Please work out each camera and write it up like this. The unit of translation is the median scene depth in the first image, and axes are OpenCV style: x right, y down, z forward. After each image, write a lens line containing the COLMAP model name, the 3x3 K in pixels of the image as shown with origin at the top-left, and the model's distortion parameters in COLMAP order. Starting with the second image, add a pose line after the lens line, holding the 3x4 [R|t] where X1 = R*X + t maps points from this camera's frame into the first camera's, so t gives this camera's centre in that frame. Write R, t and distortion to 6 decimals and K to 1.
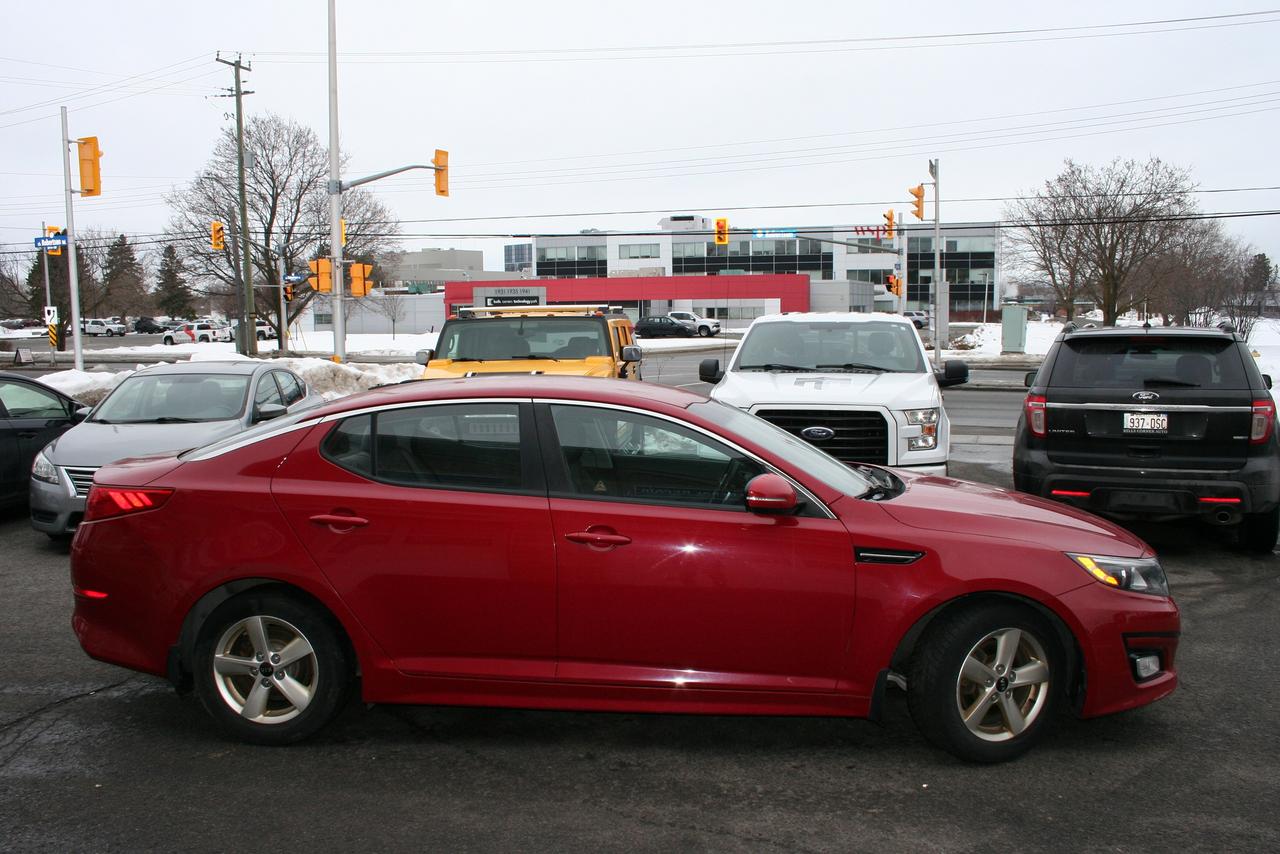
lens RADIAL K [[1055.8, 0, 640.0], [0, 1055.8, 427.0], [0, 0, 1]] dist [-0.098832, 0.001637]
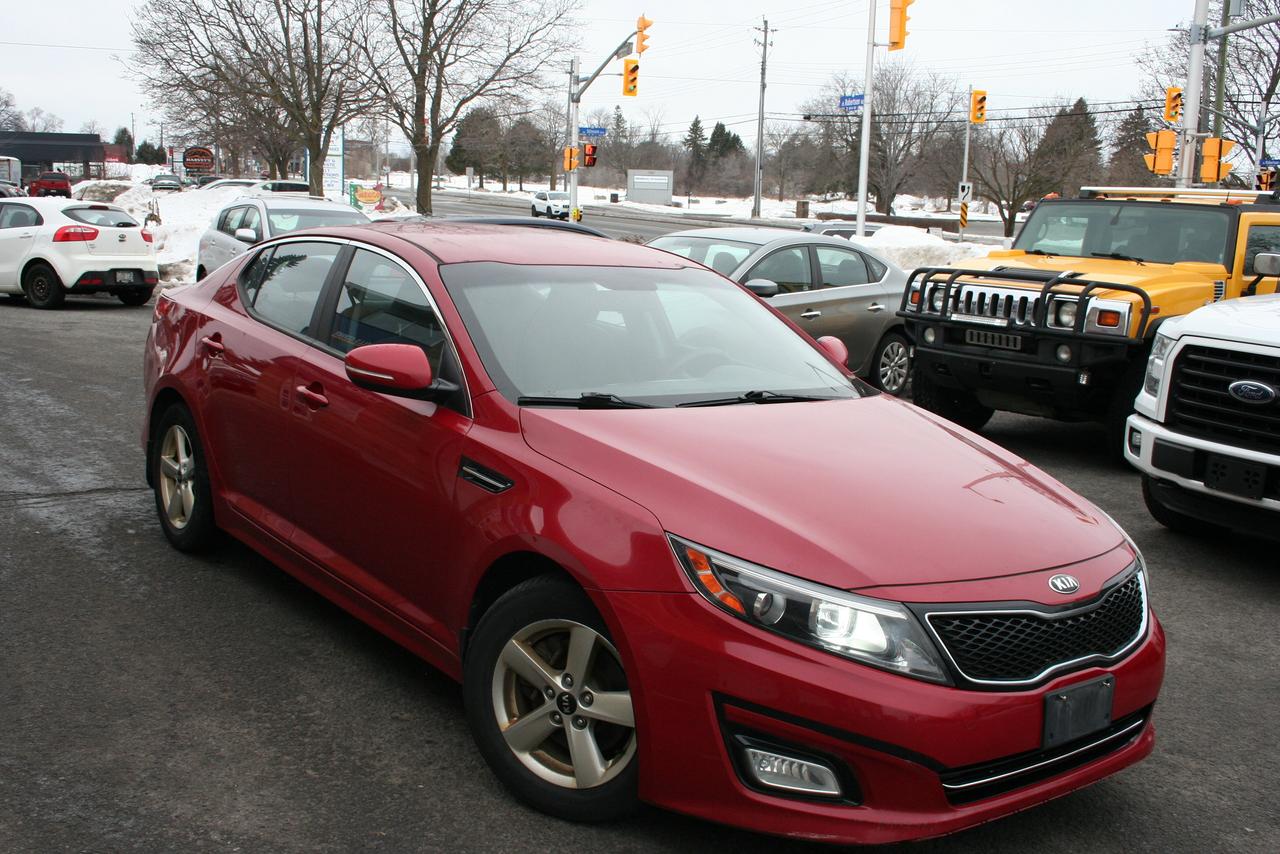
lens RADIAL K [[1297.7, 0, 640.0], [0, 1297.7, 427.0], [0, 0, 1]] dist [-0.042621, 0.014342]
pose [[0.677587, 0.171924, -0.715065, 0.327990], [-0.129050, 0.985001, 0.114538, -0.010289], [0.724032, 0.014670, 0.689610, 0.156437]]
